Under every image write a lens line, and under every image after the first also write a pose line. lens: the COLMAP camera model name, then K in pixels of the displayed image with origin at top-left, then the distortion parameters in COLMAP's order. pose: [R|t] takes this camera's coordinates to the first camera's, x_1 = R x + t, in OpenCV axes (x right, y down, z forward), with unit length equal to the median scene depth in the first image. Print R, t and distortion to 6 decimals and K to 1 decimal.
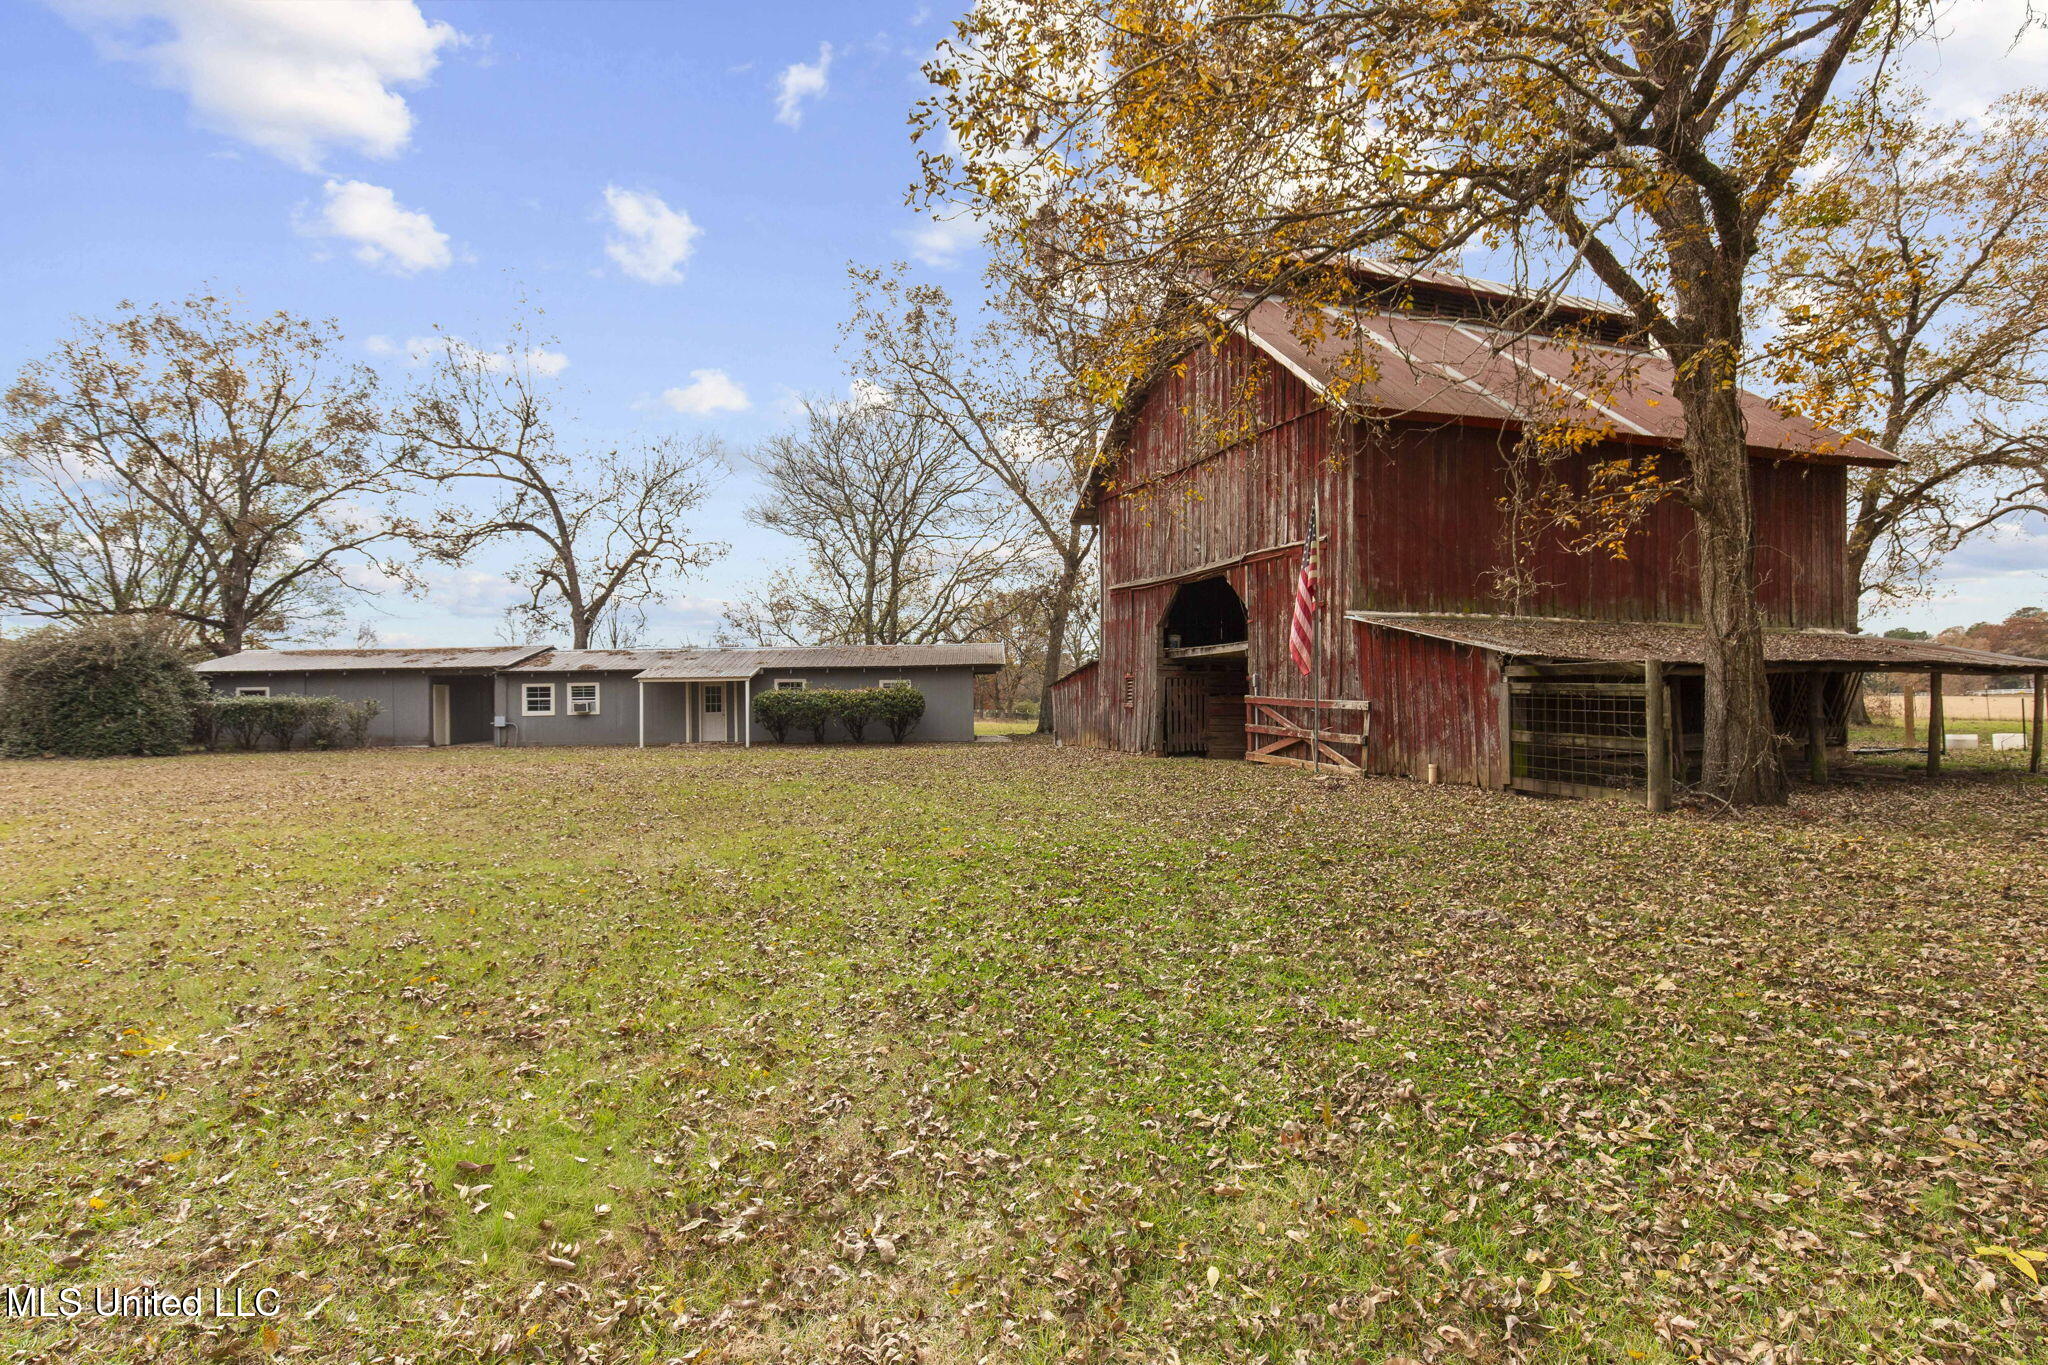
lens RADIAL K [[1049.7, 0, 981.8], [0, 1049.7, 676.1], [0, 0, 1]] dist [0.001997, 0.000199]
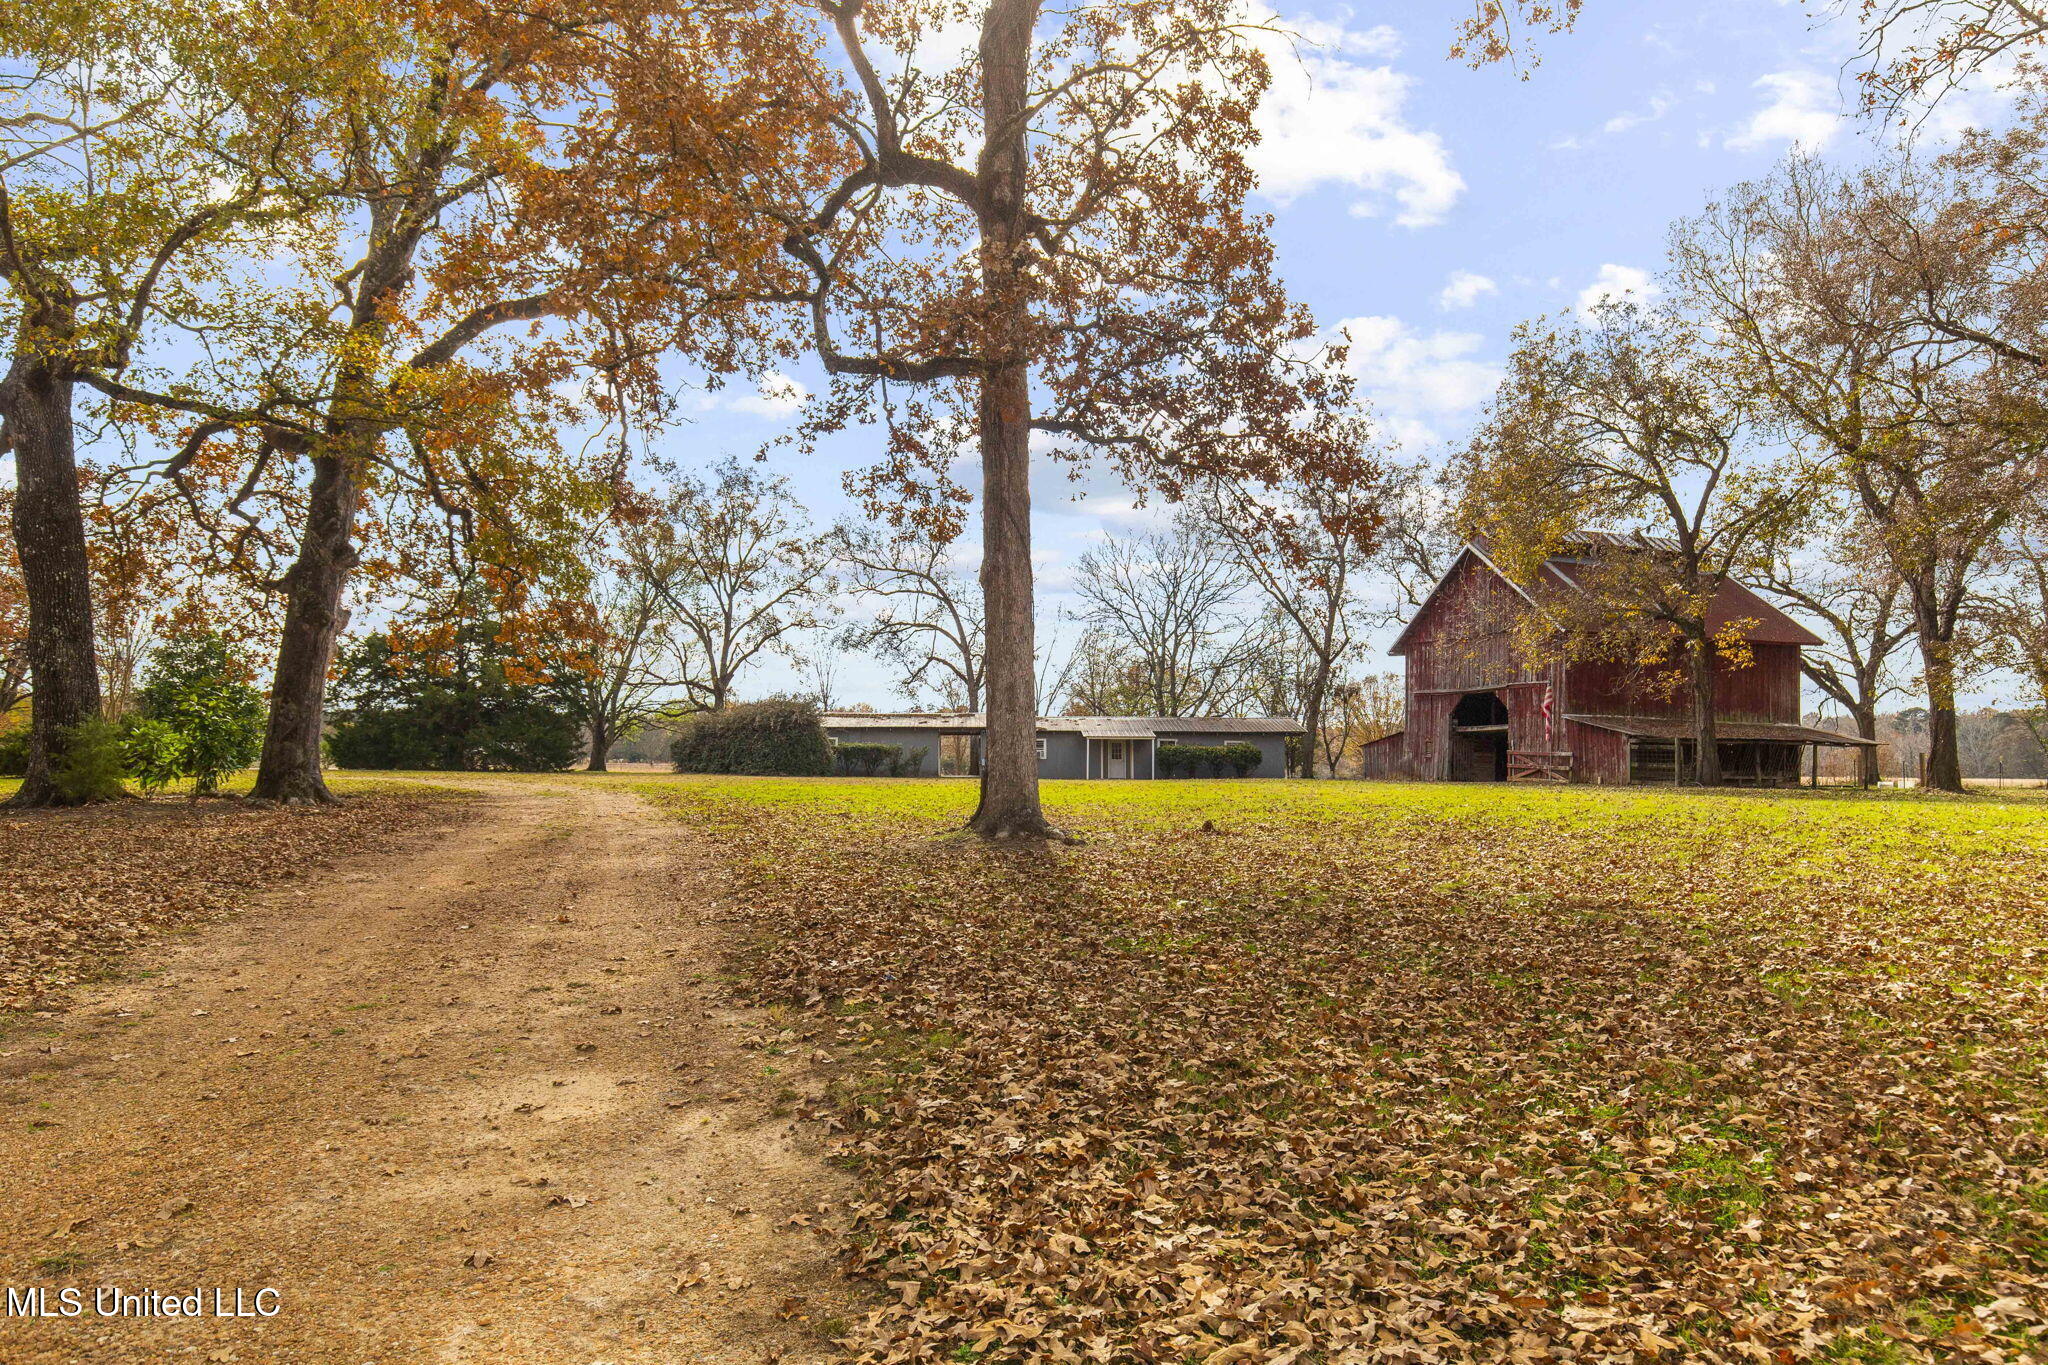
lens RADIAL K [[1273.1, 0, 1023.0], [0, 1273.1, 692.4], [0, 0, 1]] dist [0.000443, -0.000698]
pose [[0.999430, 0.022069, 0.025533, -0.783889], [-0.021040, 0.998983, -0.039885, 0.024172], [-0.026388, 0.039325, 0.998878, -1.529378]]
